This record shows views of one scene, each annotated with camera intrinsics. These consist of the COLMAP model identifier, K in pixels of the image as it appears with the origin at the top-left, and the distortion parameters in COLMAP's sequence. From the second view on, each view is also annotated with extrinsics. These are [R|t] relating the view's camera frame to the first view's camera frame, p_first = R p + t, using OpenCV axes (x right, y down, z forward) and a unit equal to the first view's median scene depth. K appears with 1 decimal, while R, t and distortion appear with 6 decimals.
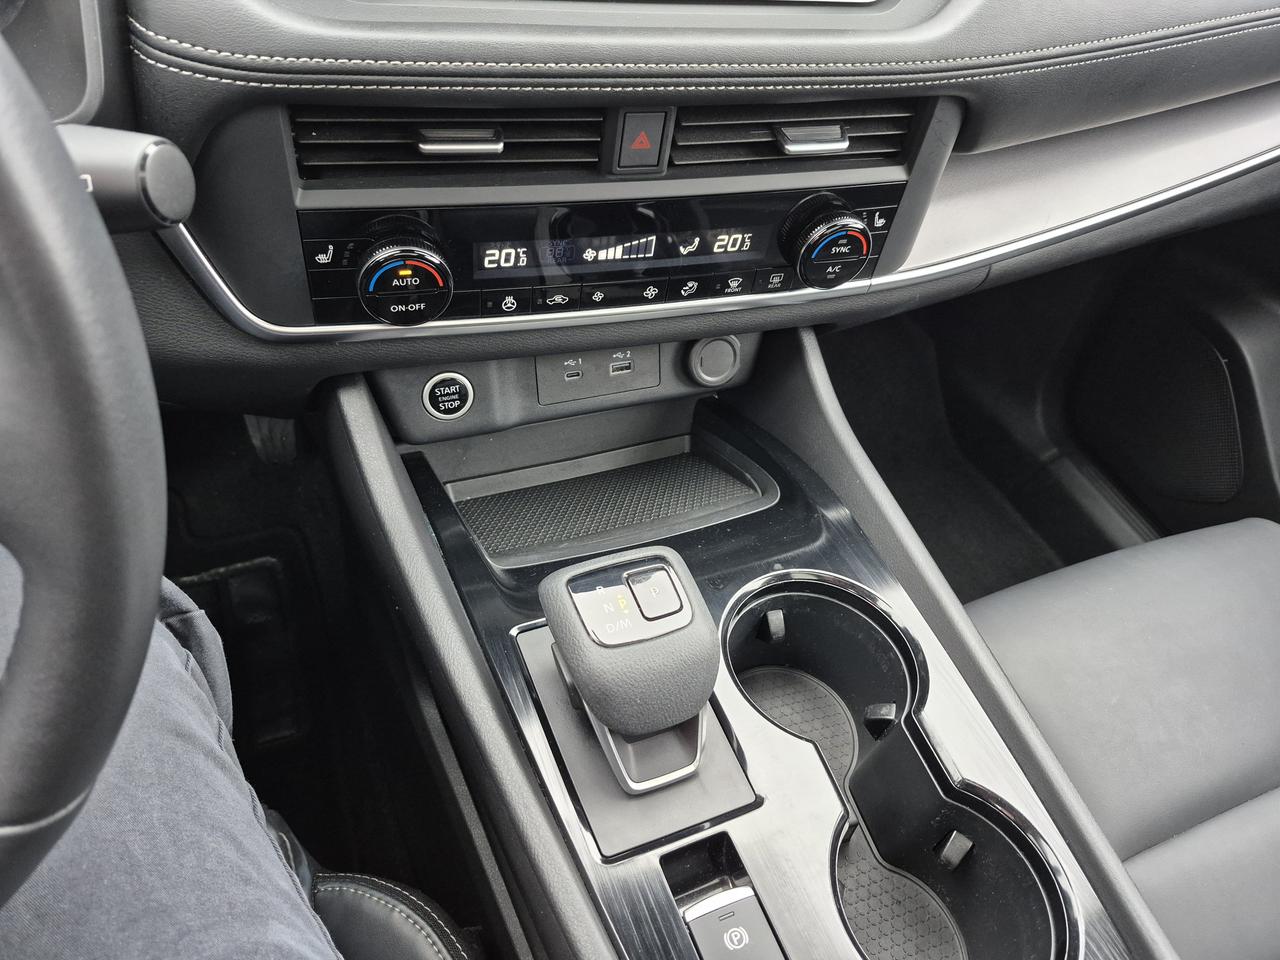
lens RADIAL K [[853.1, 0, 640.0], [0, 853.1, 480.0], [0, 0, 1]] dist [-0.011593, -0.004313]
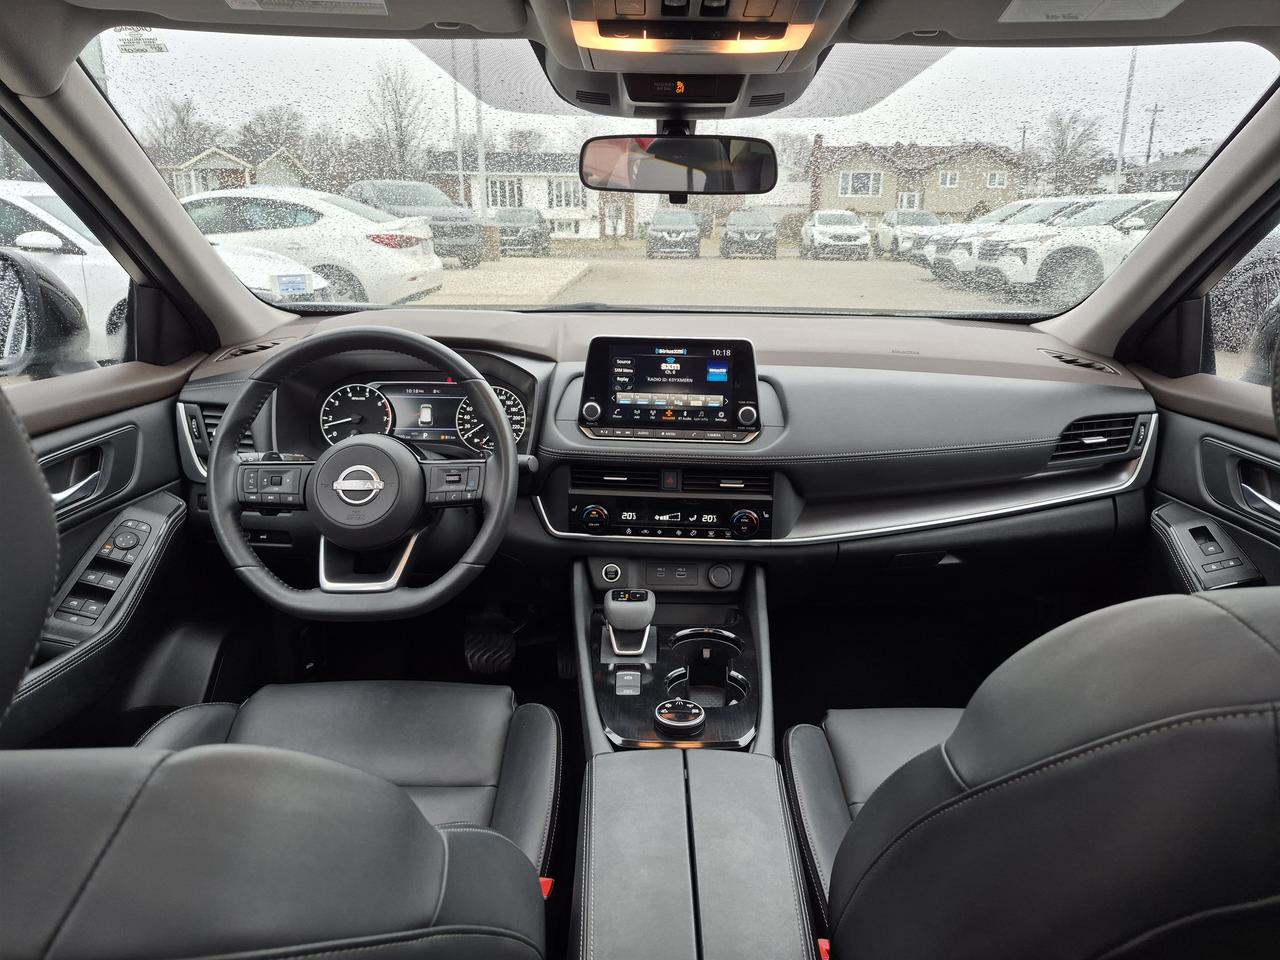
lens RADIAL K [[926.3, 0, 713.3], [0, 926.3, 497.7], [0, 0, 1]] dist [-0.000068, -0.005390]
pose [[0.939744, 0.000521, -0.341878, 1.214388], [-0.181911, 0.847446, -0.498741, 1.238741], [0.289464, 0.530881, 0.796477, -1.538471]]
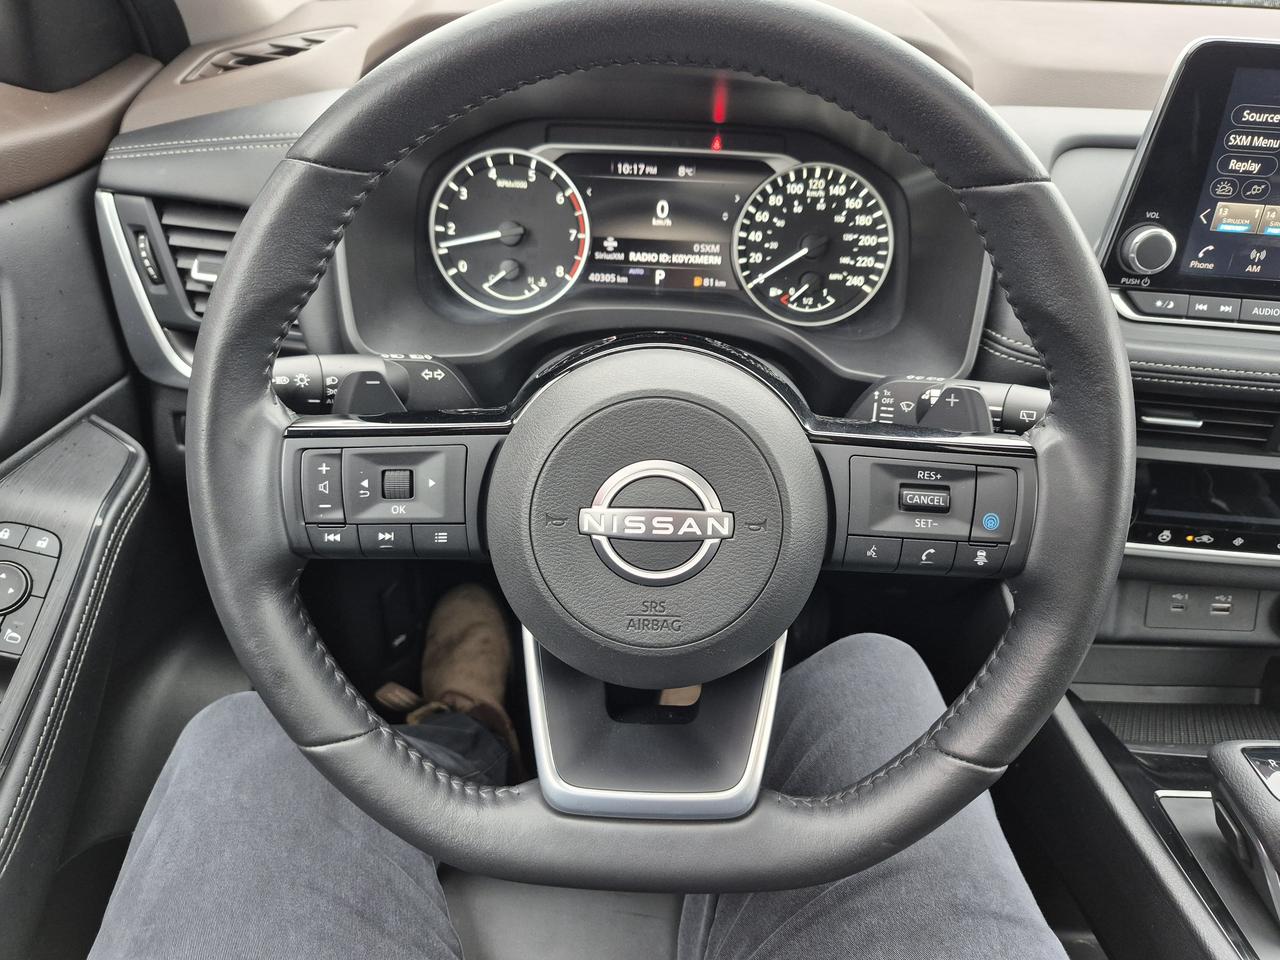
lens RADIAL K [[906.2, 0, 661.0], [0, 906.2, 479.5], [0, 0, 1]] dist [0.069535, -0.087319]
pose [[0.924085, 0.128798, -0.359832, -0.362749], [-0.229426, 0.939937, -0.252749, 0.233773], [0.305666, 0.316116, 0.898131, -0.496073]]
